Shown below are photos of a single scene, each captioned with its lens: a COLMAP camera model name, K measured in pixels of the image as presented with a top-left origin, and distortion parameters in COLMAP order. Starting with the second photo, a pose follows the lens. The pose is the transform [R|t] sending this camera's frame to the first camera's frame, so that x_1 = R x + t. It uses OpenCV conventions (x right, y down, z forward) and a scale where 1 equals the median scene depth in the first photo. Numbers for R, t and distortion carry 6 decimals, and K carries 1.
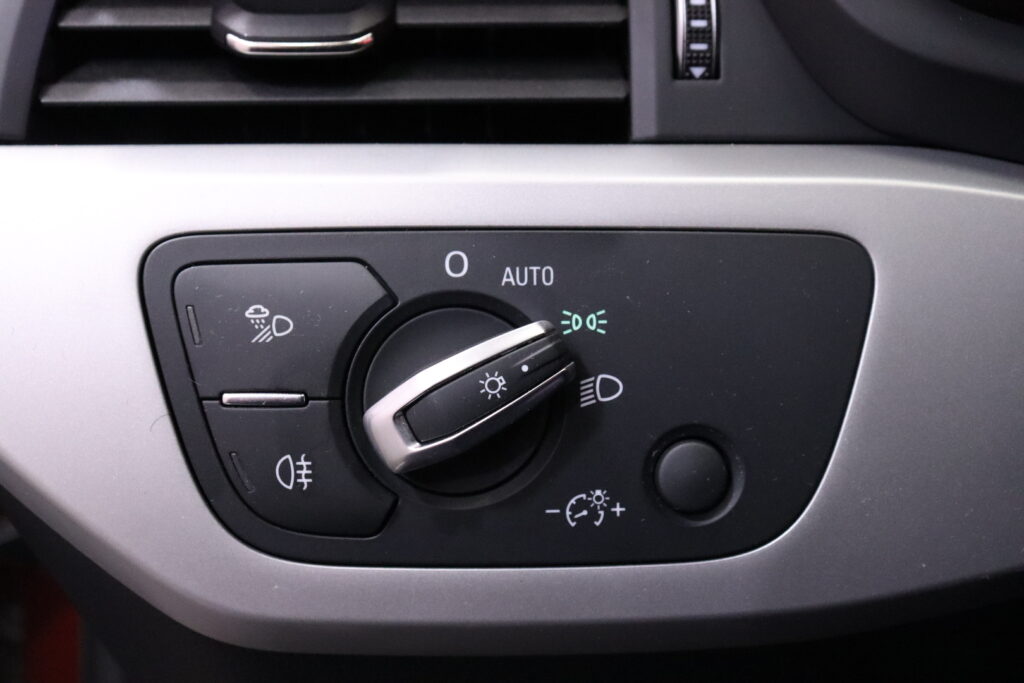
lens RADIAL K [[1468.4, 0, 512.0], [0, 1468.4, 341.5], [0, 0, 1]] dist [0.001058, 0.002475]
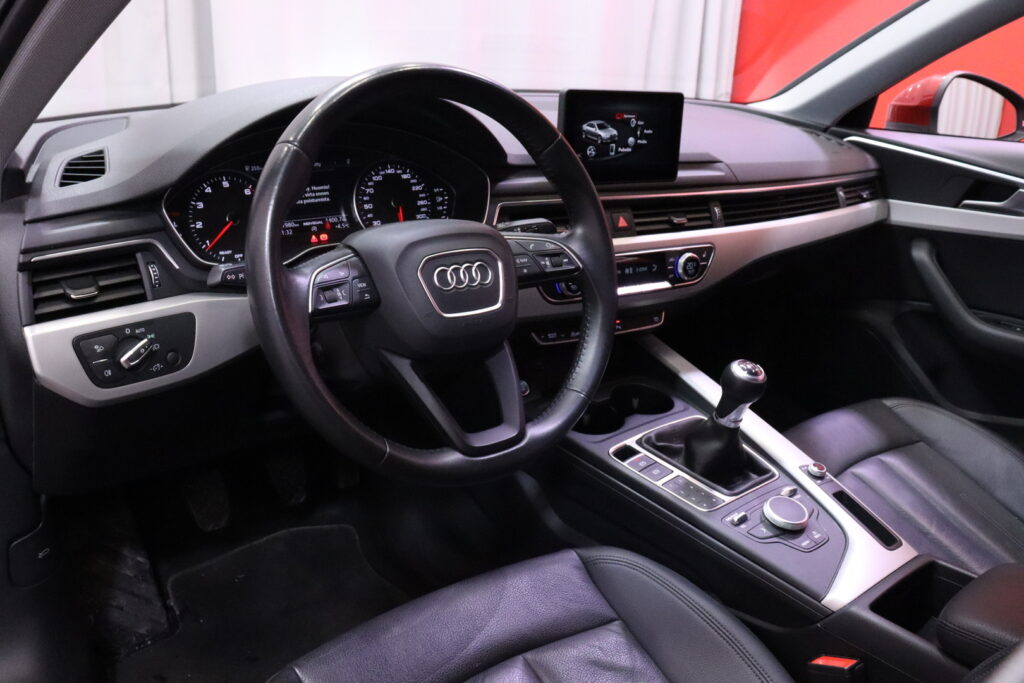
lens RADIAL K [[859.1, 0, 496.1], [0, 859.1, 343.3], [0, 0, 1]] dist [-0.185837, 0.195291]
pose [[0.721178, -0.207012, 0.661096, -1.156177], [0.084990, 0.973538, 0.212134, -0.571477], [-0.687516, -0.096800, 0.719688, -2.315230]]
